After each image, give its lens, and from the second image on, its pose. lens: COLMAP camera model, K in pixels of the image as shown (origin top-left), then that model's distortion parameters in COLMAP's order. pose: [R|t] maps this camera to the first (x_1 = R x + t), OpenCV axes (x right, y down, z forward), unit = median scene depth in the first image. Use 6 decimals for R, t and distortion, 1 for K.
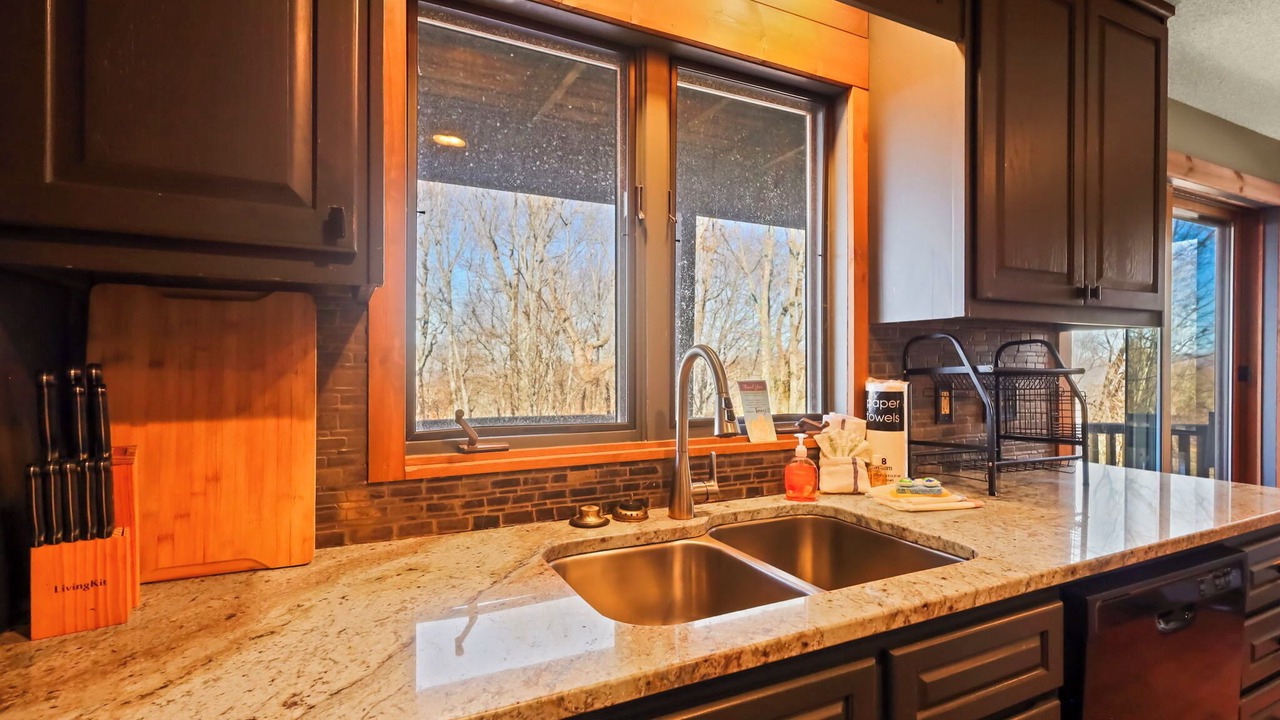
lens RADIAL K [[608.5, 0, 635.0], [0, 608.5, 363.8], [0, 0, 1]] dist [-0.002740, -0.000373]
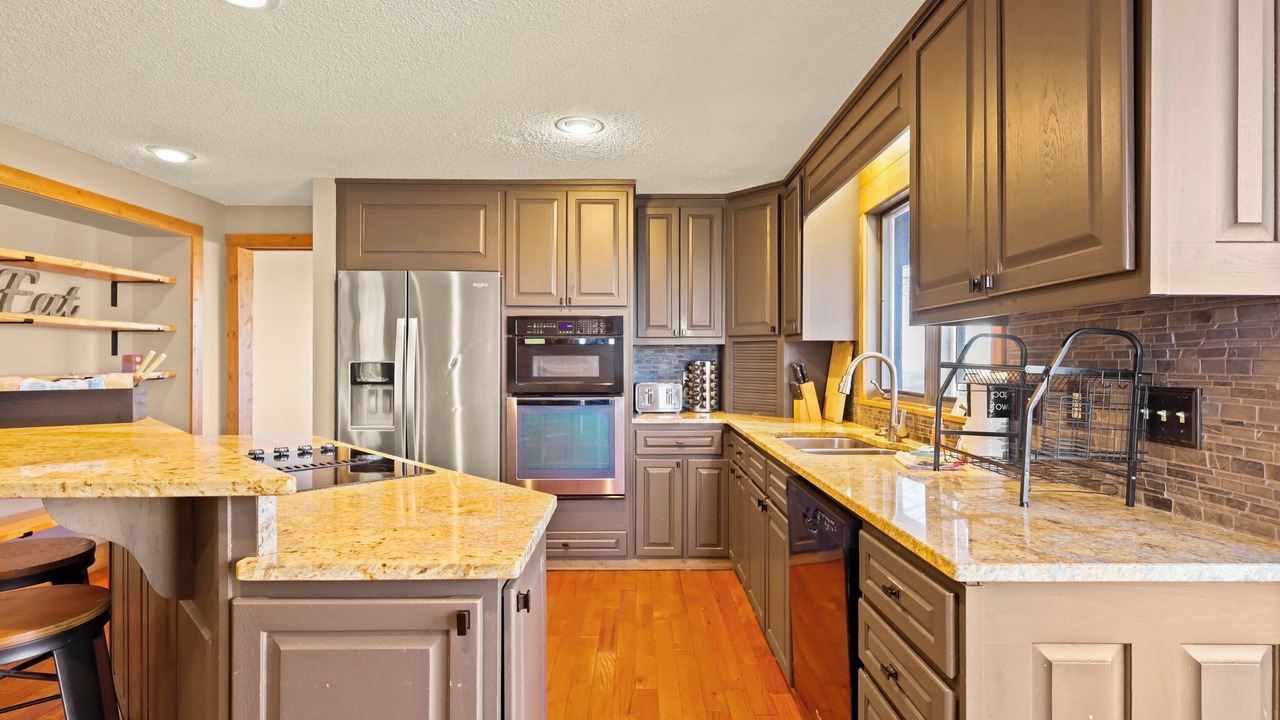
lens RADIAL K [[609.6, 0, 640.0], [0, 609.6, 360.0], [0, 0, 1]] dist [-0.001249, -0.000031]
pose [[-0.440150, -0.005710, -0.897906, 2.348935], [-0.002377, 0.999984, -0.005194, 0.008081], [0.897921, -0.000151, -0.440157, 1.220933]]
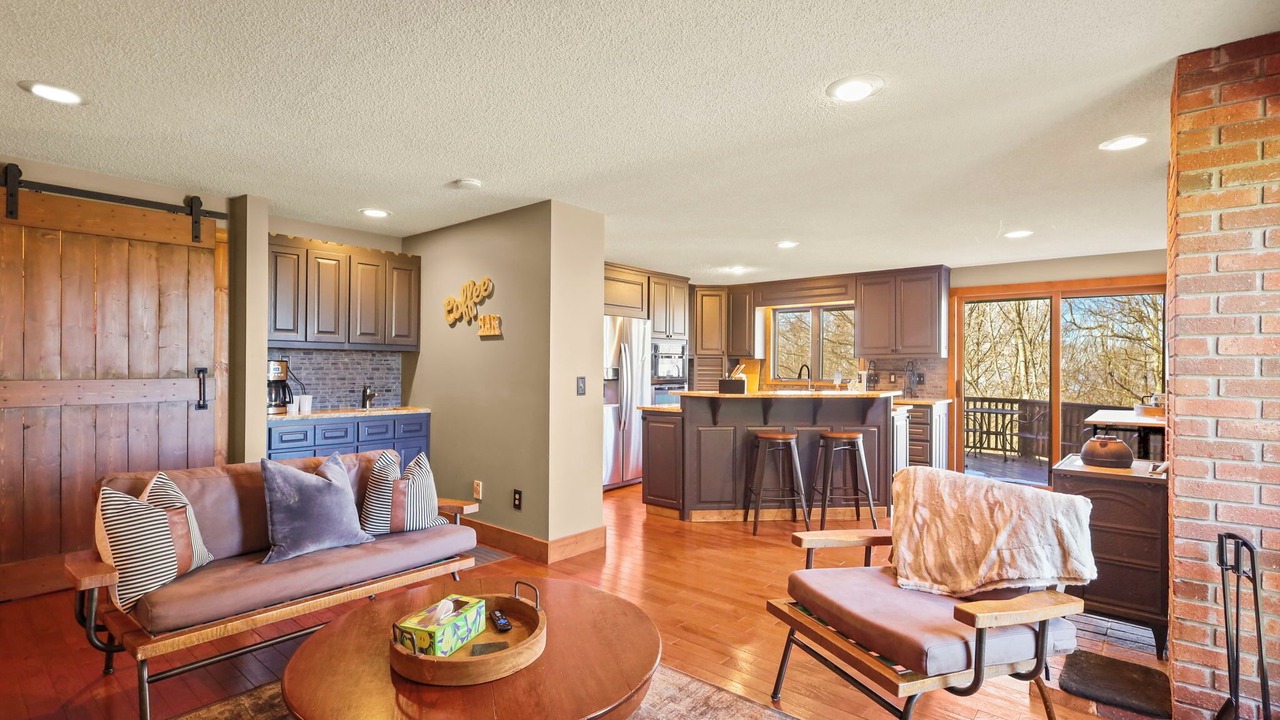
lens RADIAL K [[608.5, 0, 635.0], [0, 608.5, 363.8], [0, 0, 1]] dist [-0.002740, -0.000373]
pose [[0.383625, -0.003258, -0.923483, 5.013392], [-0.001552, 0.999990, -0.004172, -0.009708], [0.923488, 0.003034, 0.383616, -2.842513]]
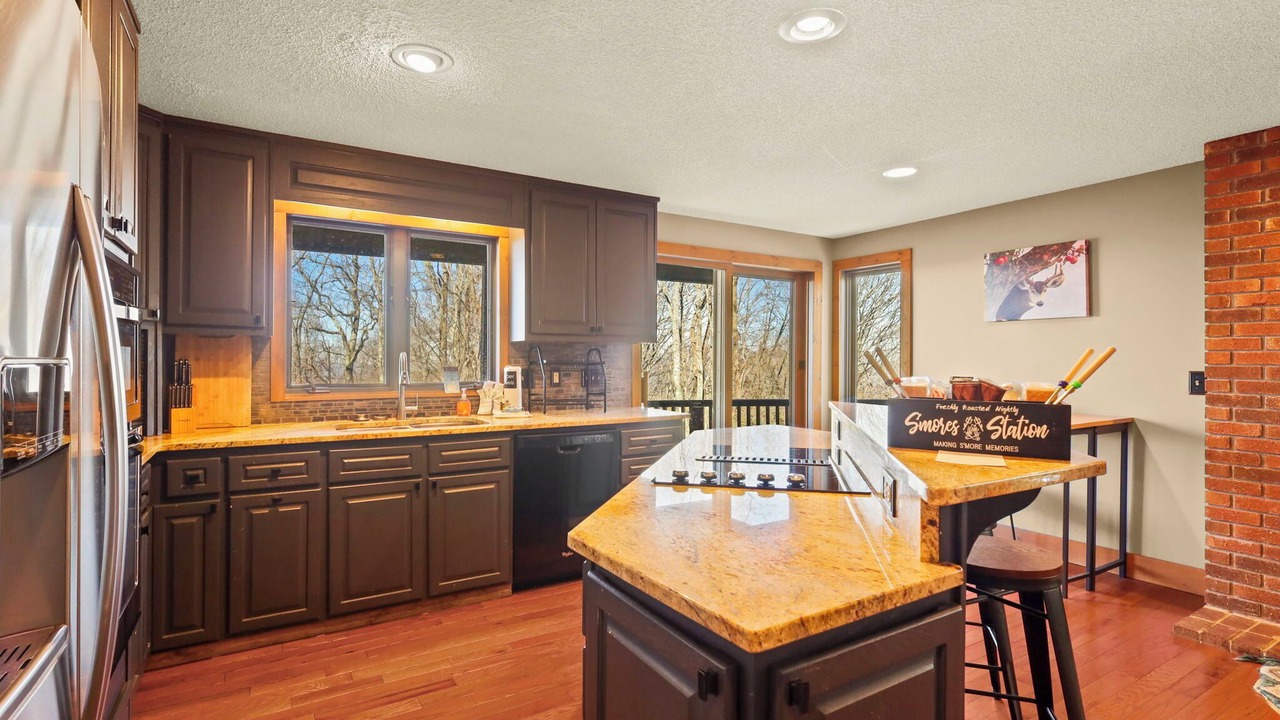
lens RADIAL K [[618.6, 0, 640.0], [0, 618.6, 360.0], [0, 0, 1]] dist [-0.001539, 0.000615]
pose [[0.996262, 0.000956, 0.086381, 0.918046], [-0.001123, 0.999998, 0.001879, -0.003490], [-0.086379, -0.001969, 0.996260, -1.802284]]
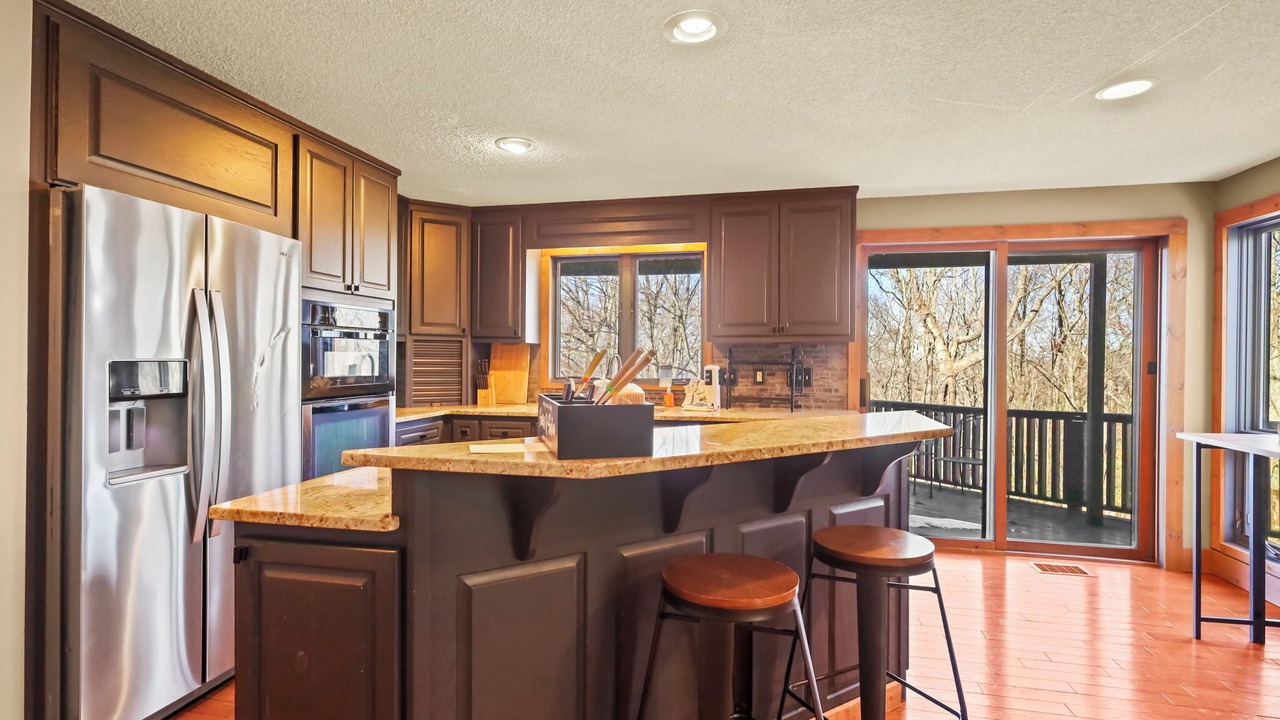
lens RADIAL K [[608.5, 0, 635.0], [0, 608.5, 363.8], [0, 0, 1]] dist [-0.002740, -0.000373]
pose [[0.769016, 0.006197, -0.639200, 2.385916], [-0.001402, 0.999967, 0.008008, -0.000532], [0.639228, -0.005262, 0.768999, -1.549534]]
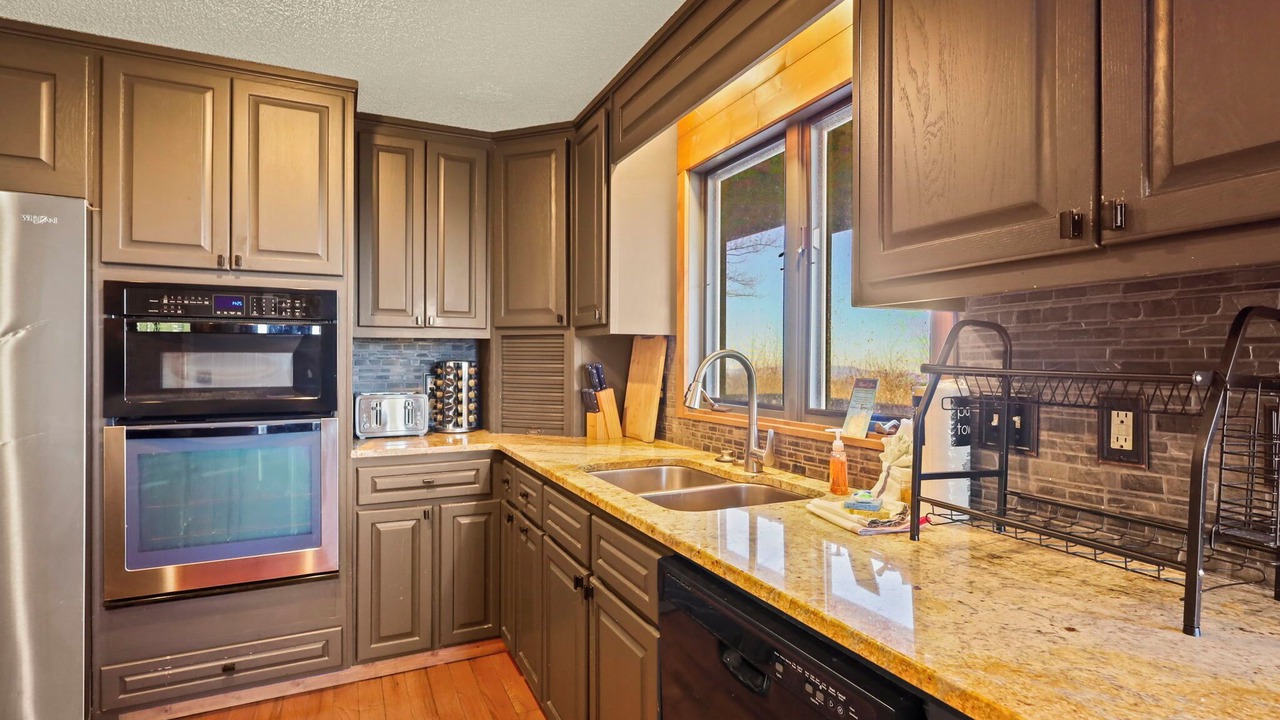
lens RADIAL K [[618.6, 0, 640.0], [0, 618.6, 360.0], [0, 0, 1]] dist [-0.001539, 0.000615]
pose [[-0.013191, -0.006176, -0.999894, 1.641847], [-0.001279, 0.999980, -0.006160, 0.003776], [0.999912, 0.001197, -0.013198, 0.818031]]
